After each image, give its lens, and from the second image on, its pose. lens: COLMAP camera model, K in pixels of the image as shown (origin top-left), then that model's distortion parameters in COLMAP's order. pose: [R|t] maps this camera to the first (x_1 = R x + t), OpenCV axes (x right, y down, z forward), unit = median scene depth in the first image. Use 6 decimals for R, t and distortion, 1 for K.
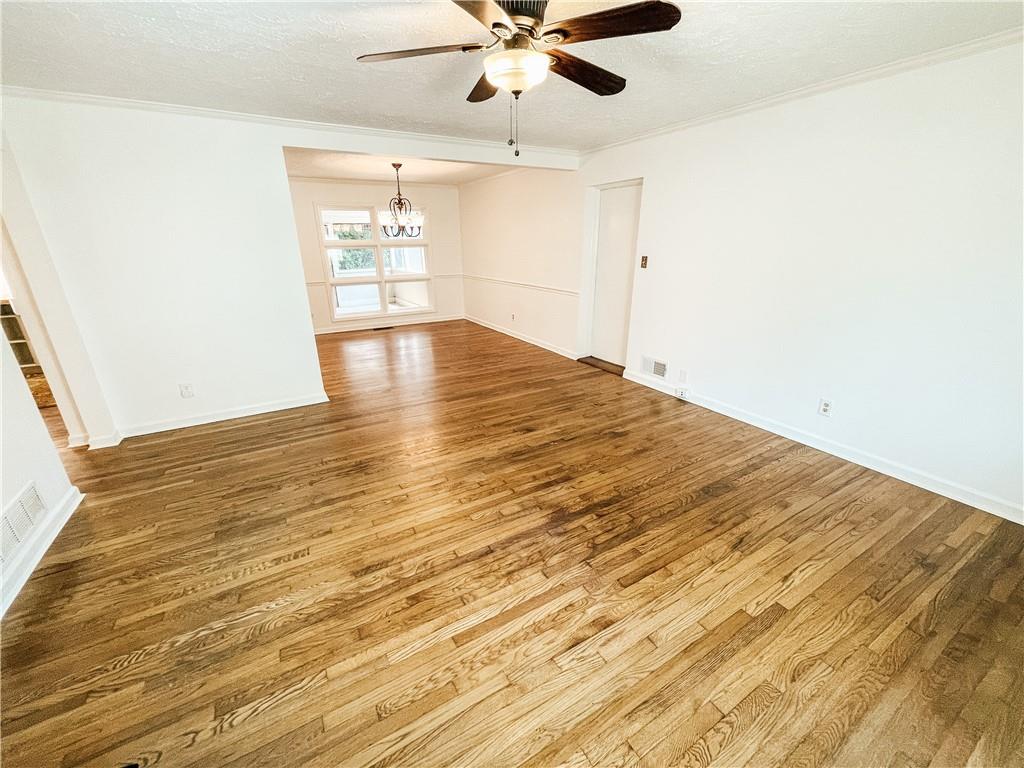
lens RADIAL K [[411.2, 0, 510.0], [0, 411.2, 386.9], [0, 0, 1]] dist [-0.000733, 0.000350]
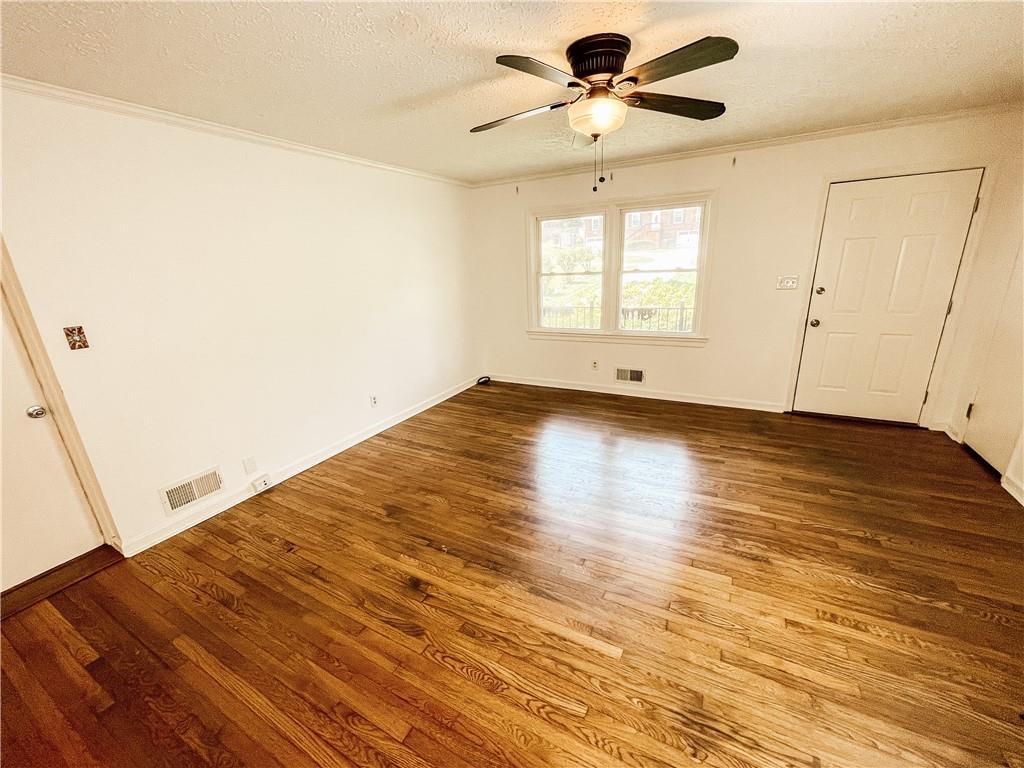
lens RADIAL K [[411.2, 0, 509.2], [0, 411.2, 385.3], [0, 0, 1]] dist [-0.000733, 0.000350]
pose [[-0.515138, -0.217804, 0.828972, -0.497816], [0.334681, 0.839278, 0.428488, -0.381035], [-0.789064, 0.498171, -0.359449, 1.025822]]
